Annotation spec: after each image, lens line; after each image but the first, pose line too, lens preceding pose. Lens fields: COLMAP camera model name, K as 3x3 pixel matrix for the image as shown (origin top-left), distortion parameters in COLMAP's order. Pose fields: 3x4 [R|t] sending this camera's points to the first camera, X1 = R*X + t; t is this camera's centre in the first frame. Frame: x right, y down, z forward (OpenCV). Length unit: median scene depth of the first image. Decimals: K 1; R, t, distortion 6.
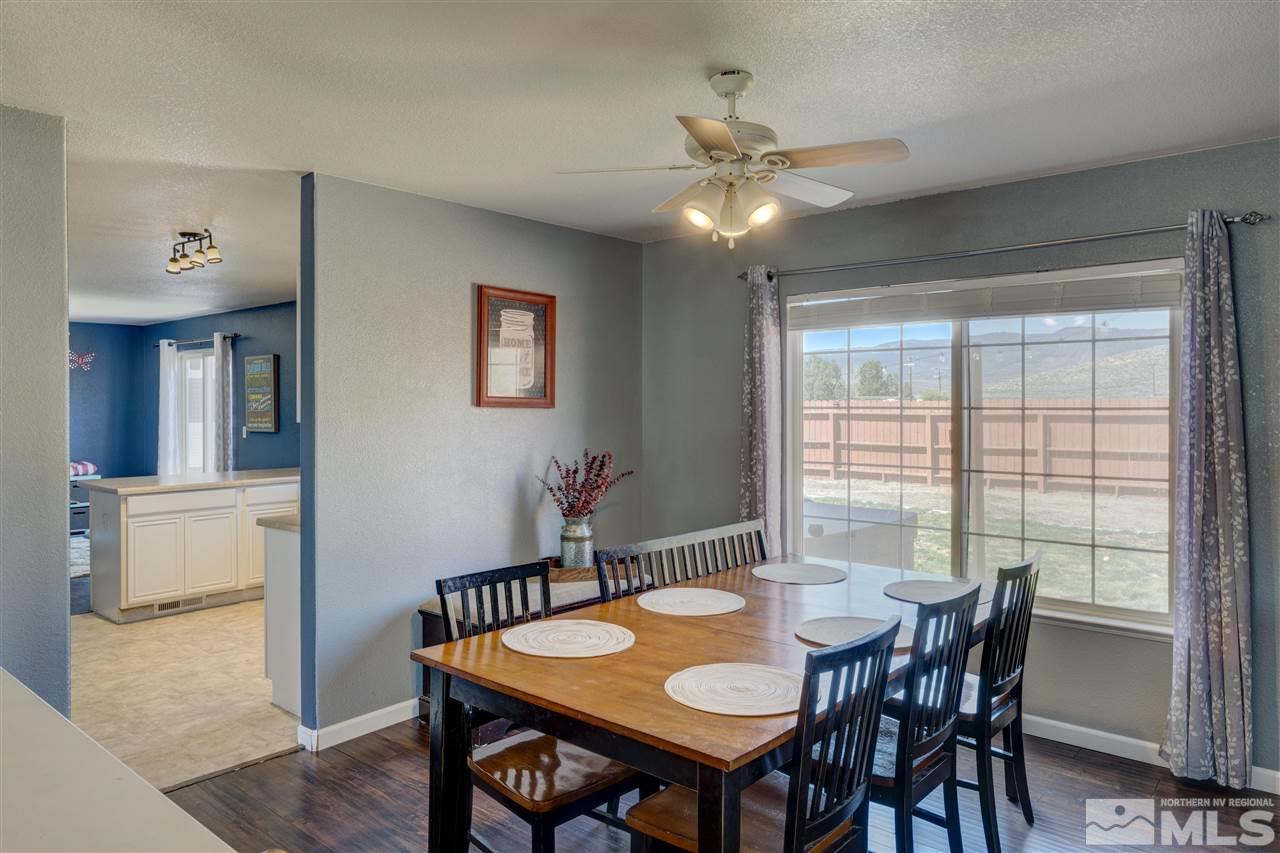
lens RADIAL K [[857.0, 0, 641.9], [0, 857.0, 401.9], [0, 0, 1]] dist [0.003747, 0.001378]
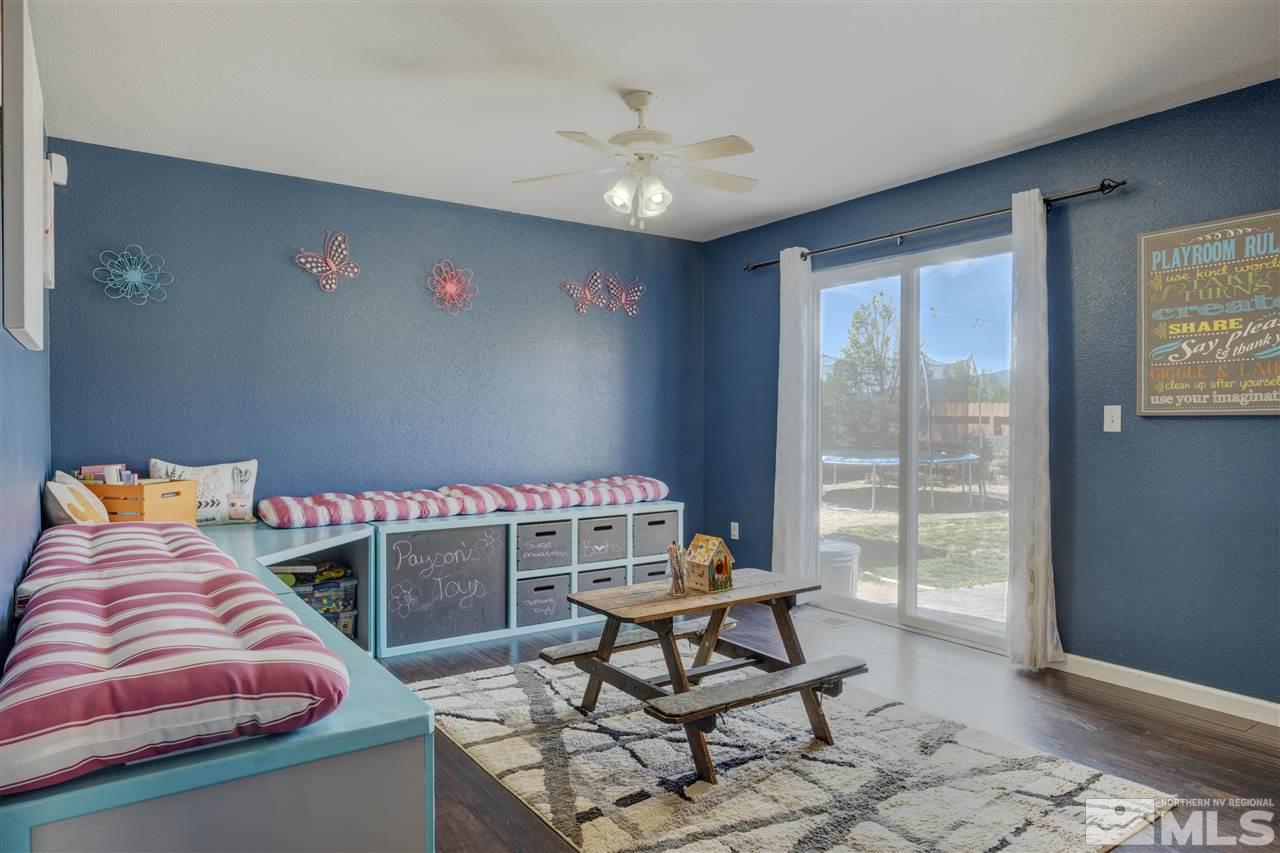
lens RADIAL K [[786.5, 0, 634.5], [0, 786.5, 436.7], [0, 0, 1]] dist [-0.001415, -0.000793]
pose [[0.970644, 0.011246, -0.240256, -0.592265], [-0.006035, 0.999731, 0.022413, 0.036459], [0.240444, -0.020305, 0.970451, 0.563416]]
